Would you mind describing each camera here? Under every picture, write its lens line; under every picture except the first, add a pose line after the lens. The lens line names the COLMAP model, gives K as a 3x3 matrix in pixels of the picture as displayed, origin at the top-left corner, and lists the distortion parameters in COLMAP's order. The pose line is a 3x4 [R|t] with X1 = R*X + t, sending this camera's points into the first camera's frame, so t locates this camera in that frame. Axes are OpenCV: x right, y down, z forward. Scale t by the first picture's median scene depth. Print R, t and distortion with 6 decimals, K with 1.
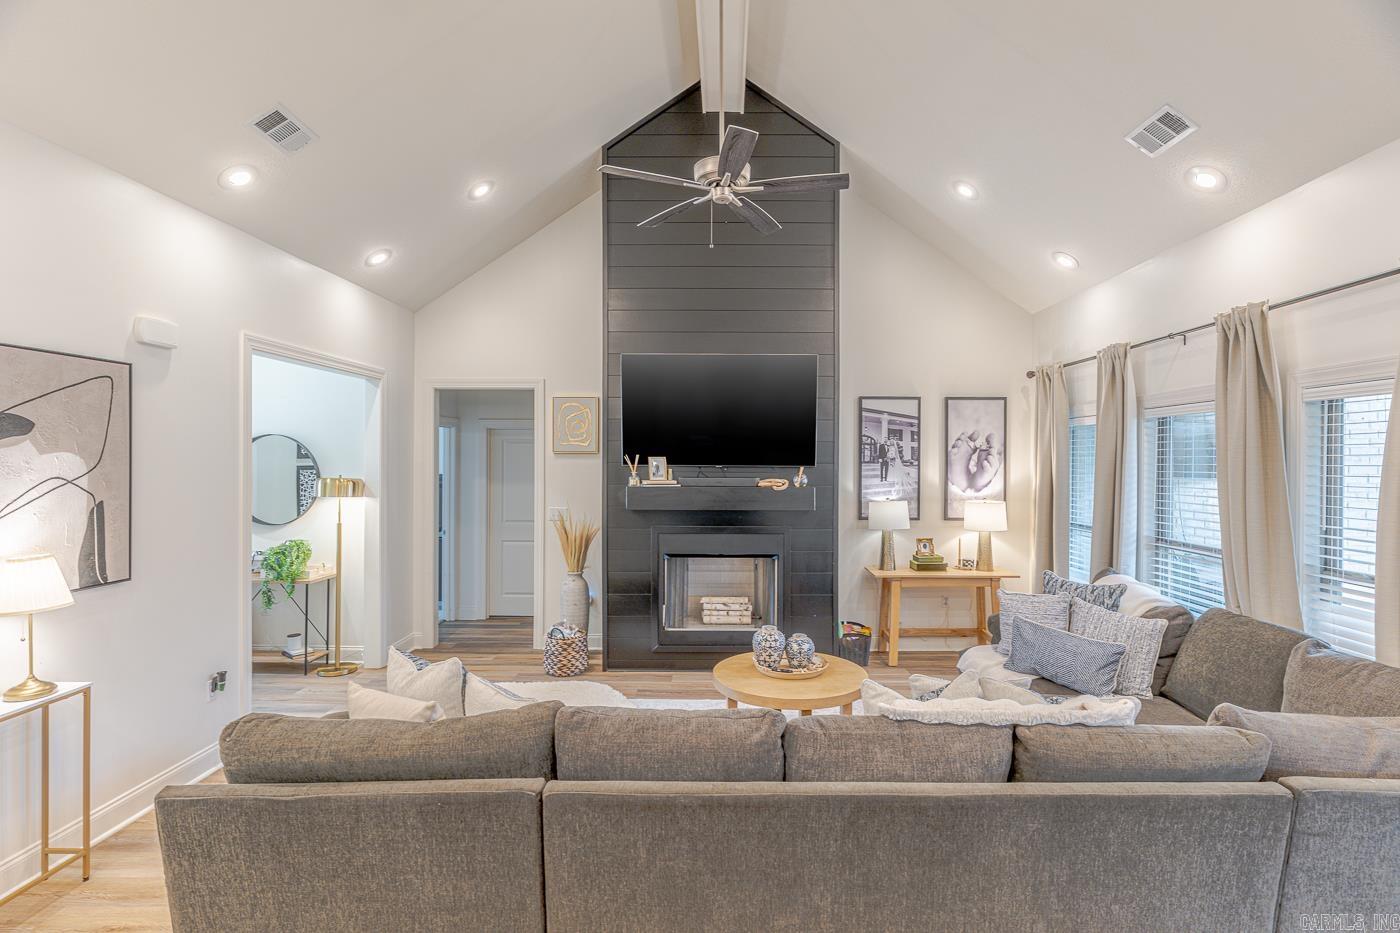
lens RADIAL K [[674.2, 0, 722.4], [0, 674.2, 461.7], [0, 0, 1]] dist [0.002813, 0.002412]
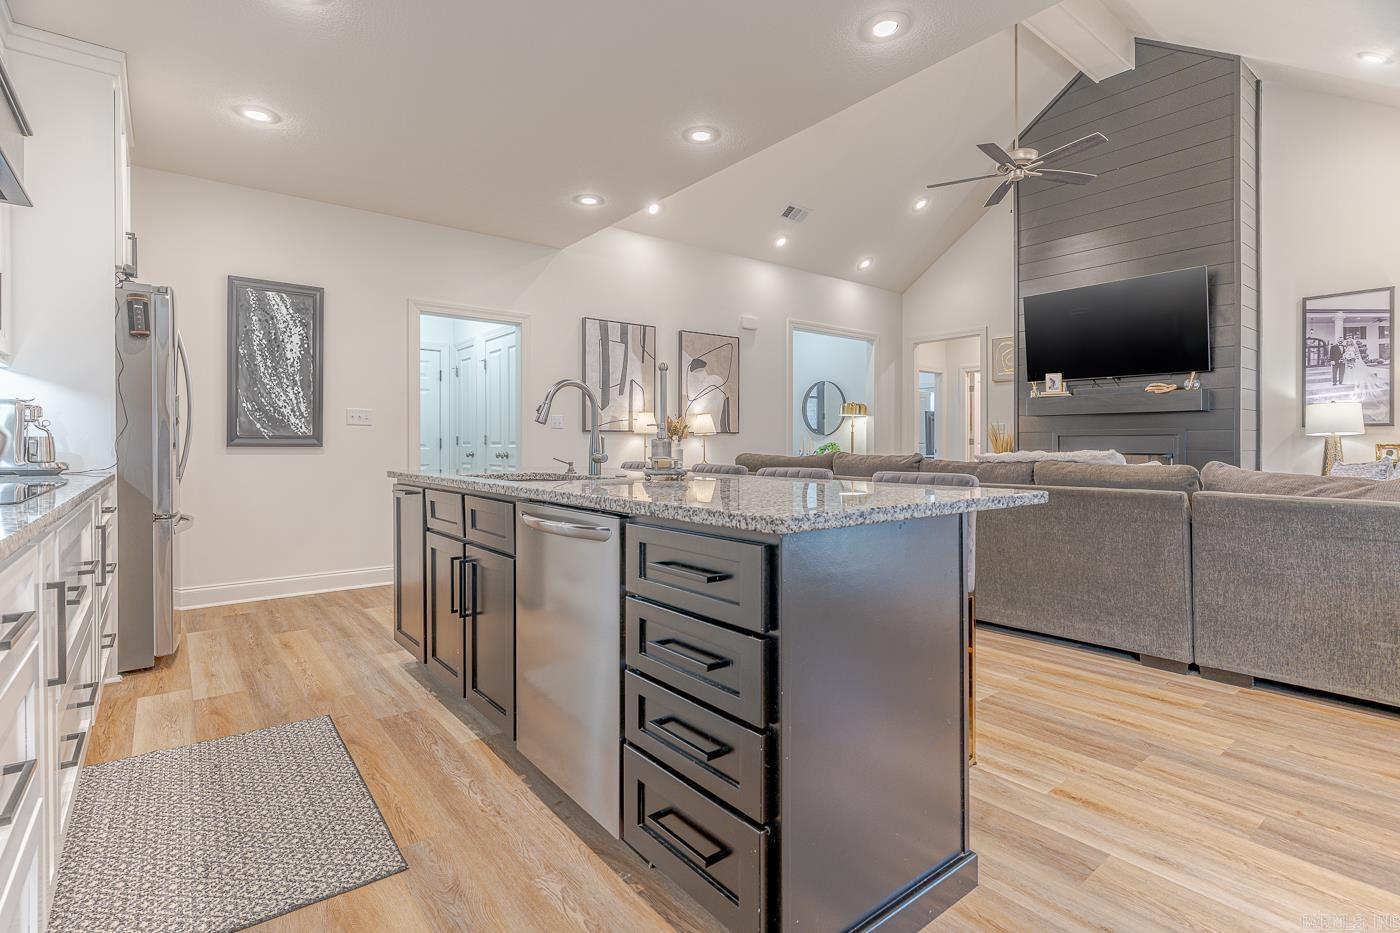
lens RADIAL K [[674.2, 0, 698.9], [0, 674.2, 451.3], [0, 0, 1]] dist [0.002813, 0.002412]
pose [[0.626746, 0.003686, -0.779215, 0.455846], [-0.001073, 0.999992, 0.003867, 0.128885], [0.779223, -0.001588, 0.626745, -0.294052]]
